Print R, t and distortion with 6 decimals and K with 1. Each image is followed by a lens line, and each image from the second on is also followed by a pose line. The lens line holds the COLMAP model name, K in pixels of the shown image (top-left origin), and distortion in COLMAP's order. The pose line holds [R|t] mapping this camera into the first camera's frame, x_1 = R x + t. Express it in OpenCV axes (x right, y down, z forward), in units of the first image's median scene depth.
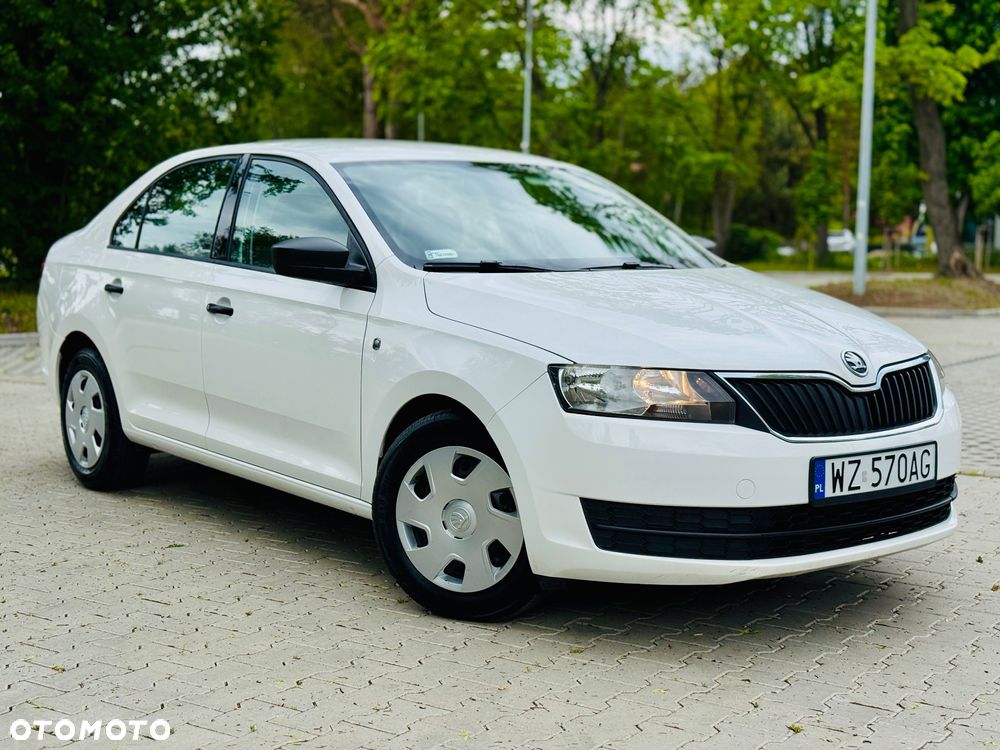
lens RADIAL K [[1383.1, 0, 498.5], [0, 1383.1, 391.8], [0, 0, 1]] dist [0.207612, -0.467359]
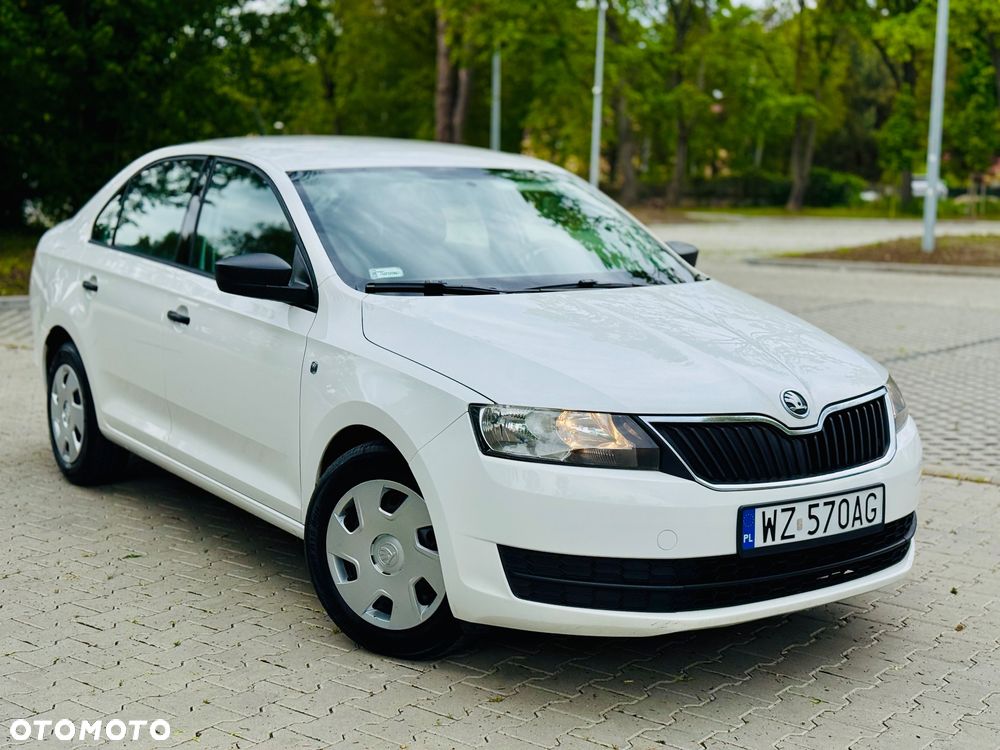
lens RADIAL K [[1380.7, 0, 500.0], [0, 1380.7, 375.0], [0, 0, 1]] dist [0.221971, -0.521869]
pose [[0.998219, 0.013277, -0.058166, 0.093463], [-0.011416, 0.999416, 0.032218, -0.058665], [0.058560, -0.031497, 0.997787, 0.034115]]
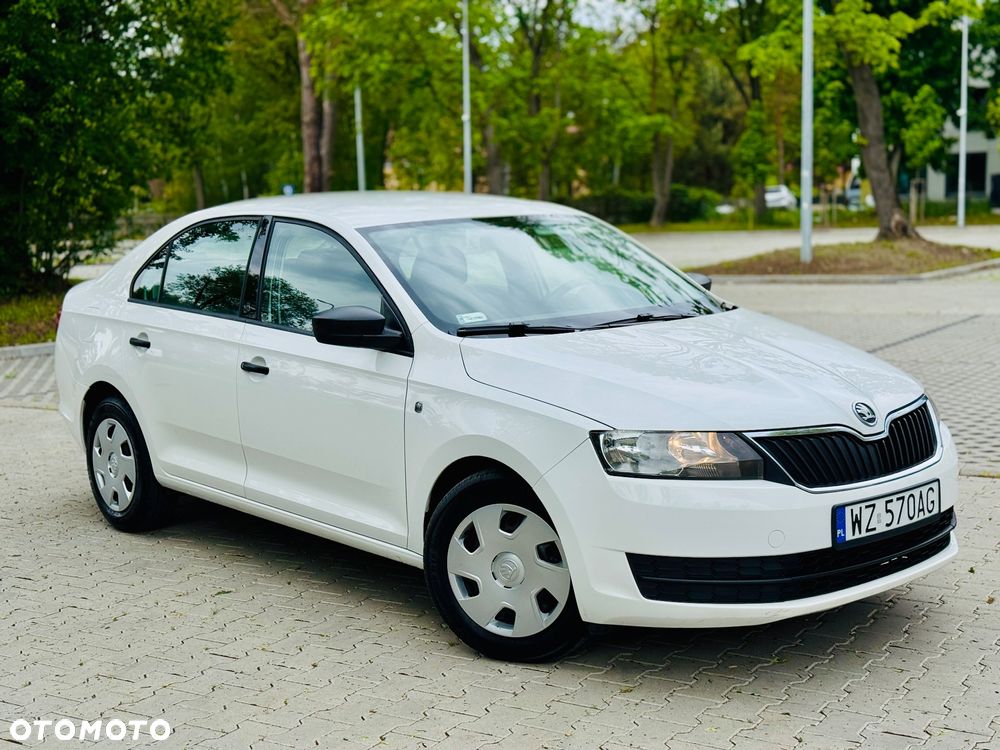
lens RADIAL K [[1383.1, 0, 498.5], [0, 1383.1, 391.8], [0, 0, 1]] dist [0.207612, -0.467359]
pose [[0.998134, -0.045539, 0.040675, -0.065320], [0.044389, 0.998601, 0.028742, -0.070379], [-0.041927, -0.026882, 0.998759, -0.072053]]
